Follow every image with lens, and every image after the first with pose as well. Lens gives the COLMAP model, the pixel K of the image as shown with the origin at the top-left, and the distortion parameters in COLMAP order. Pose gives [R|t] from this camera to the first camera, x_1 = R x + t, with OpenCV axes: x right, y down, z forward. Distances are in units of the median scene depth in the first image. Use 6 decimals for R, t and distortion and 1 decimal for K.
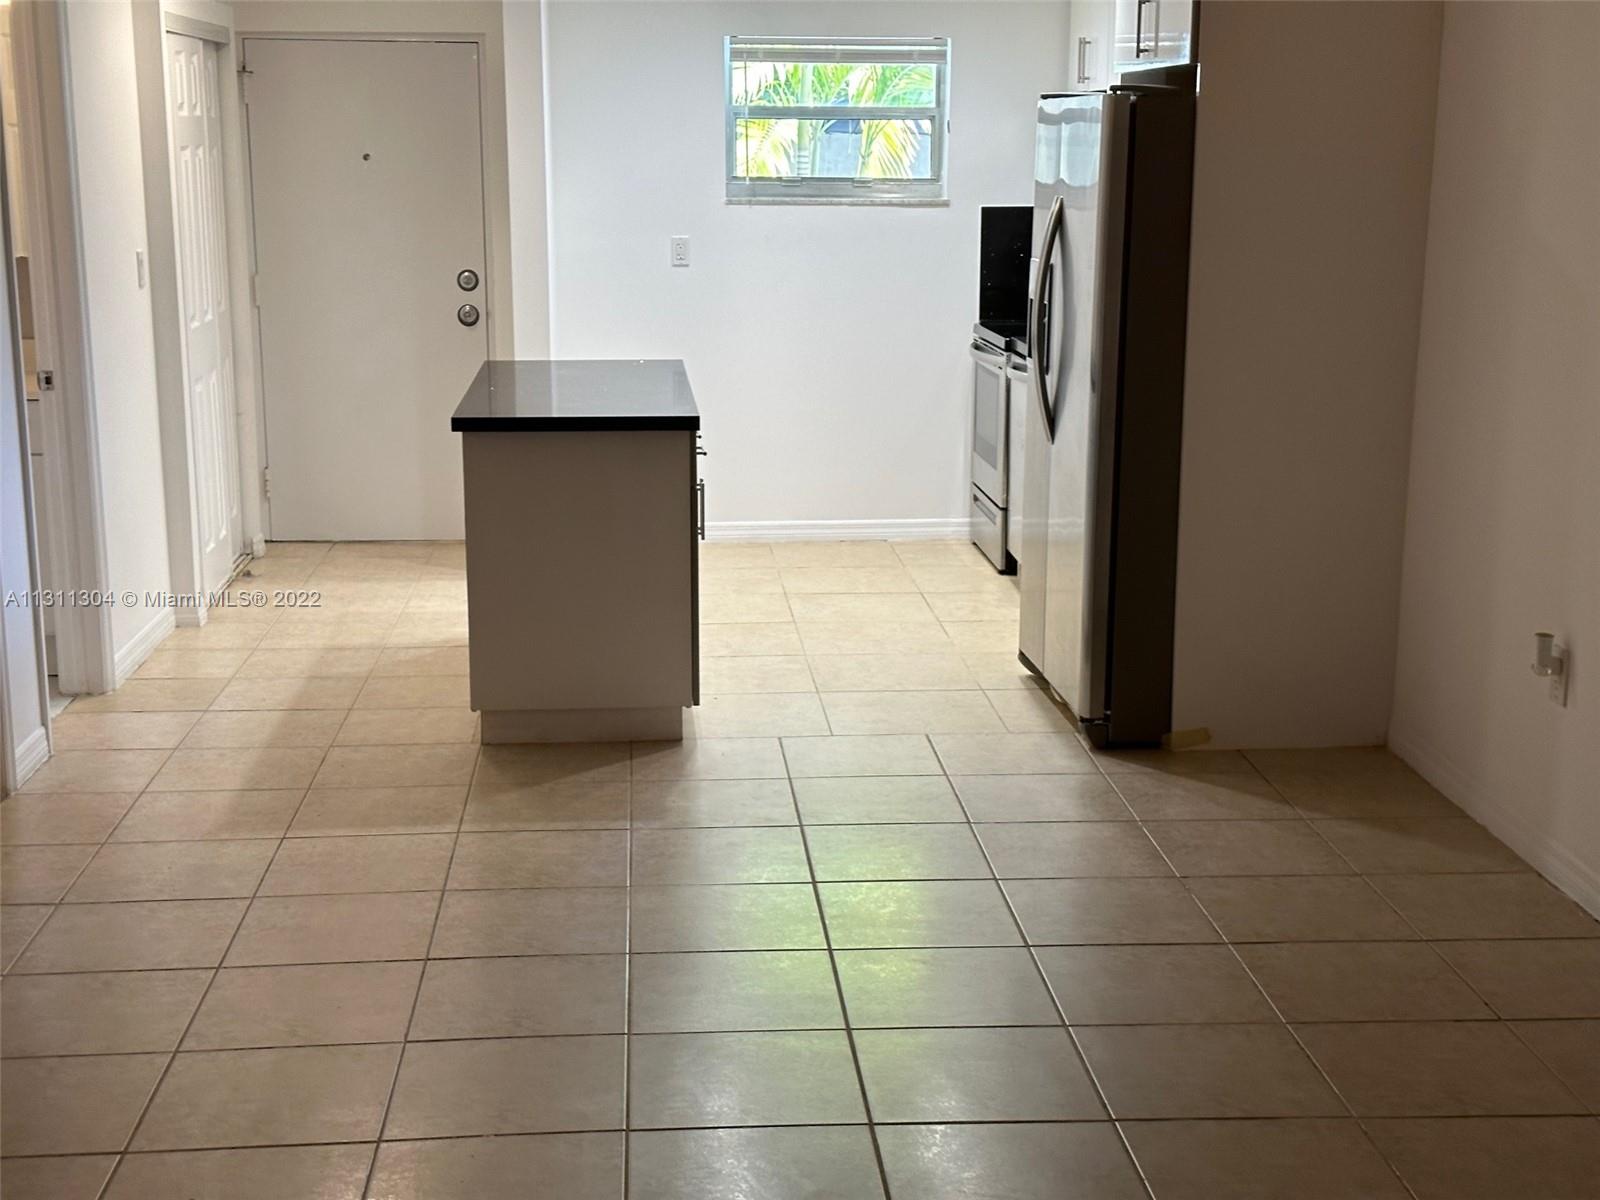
lens RADIAL K [[2223.7, 0, 789.7], [0, 2223.7, 604.2], [0, 0, 1]] dist [0.133632, 0.008296]
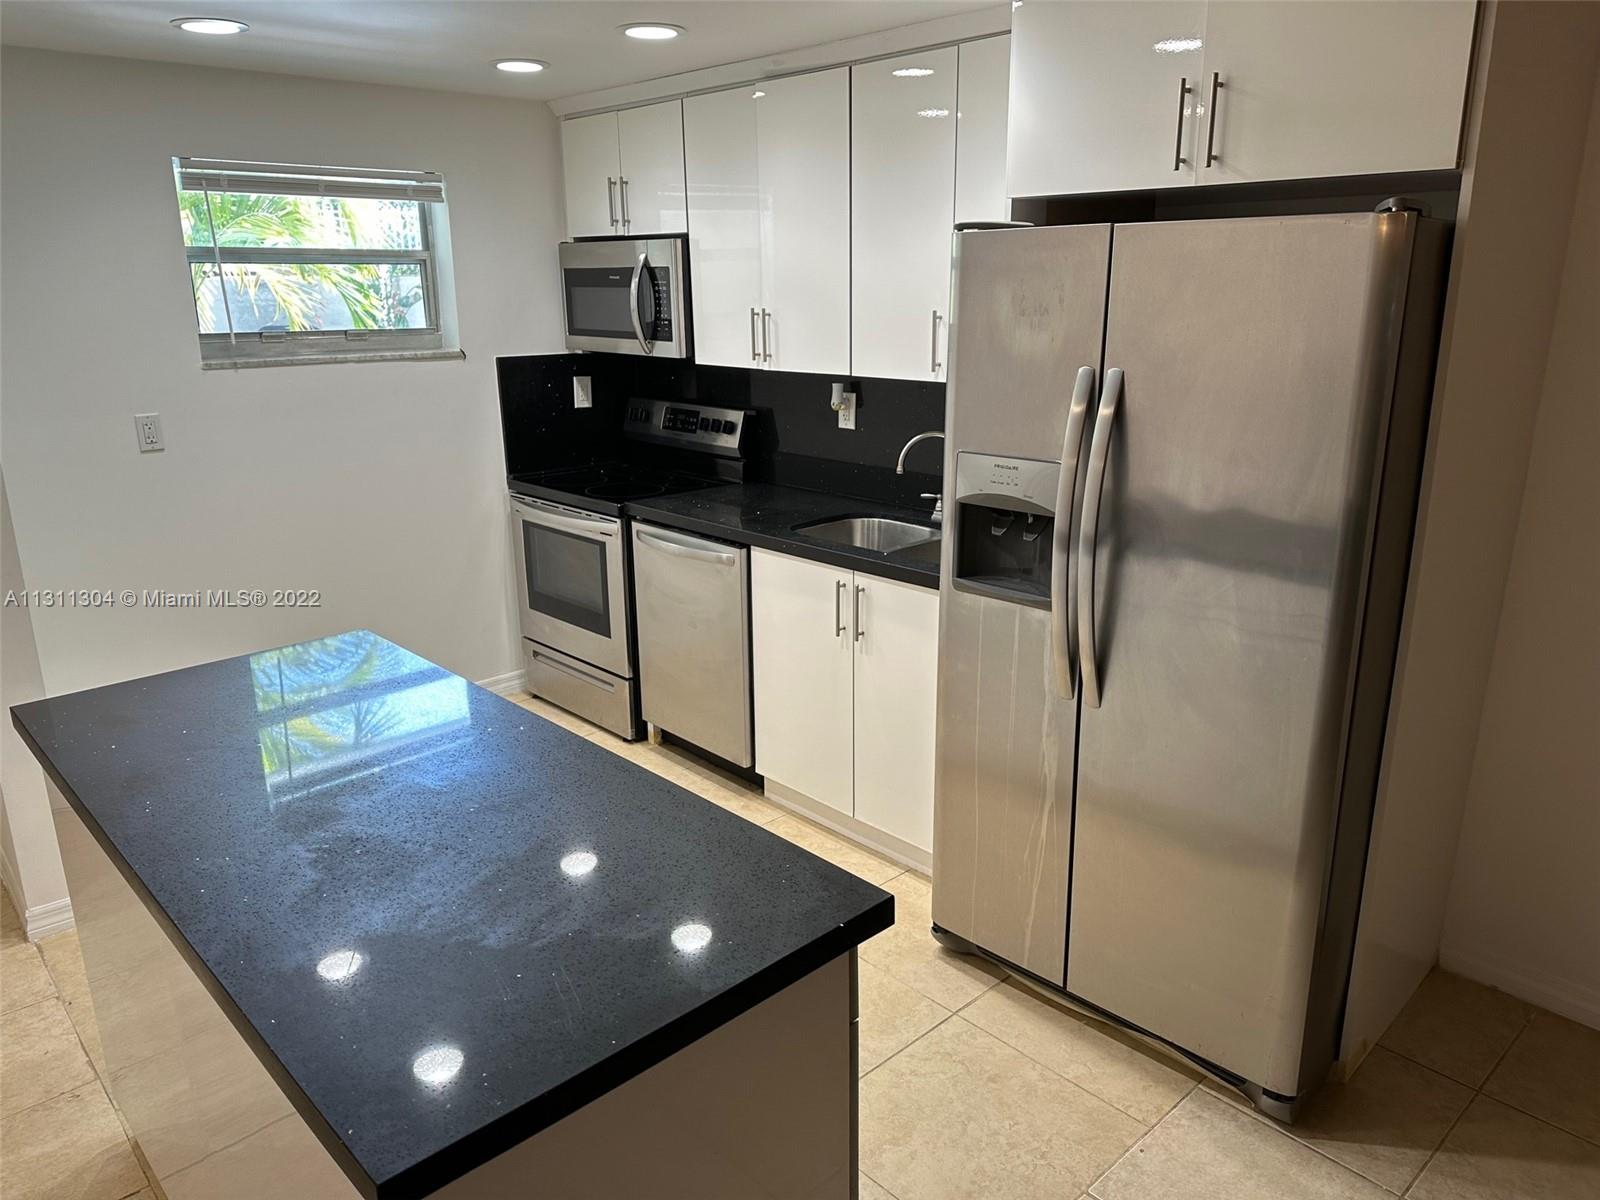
lens RADIAL K [[1116.4, 0, 802.6], [0, 1116.4, 561.0], [0, 0, 1]] dist [0.043611, -0.000771]
pose [[0.770993, -0.166426, 0.614713, -0.171775], [0.142187, 0.985869, 0.088577, -0.161310], [-0.620768, 0.019112, 0.783761, 0.758576]]
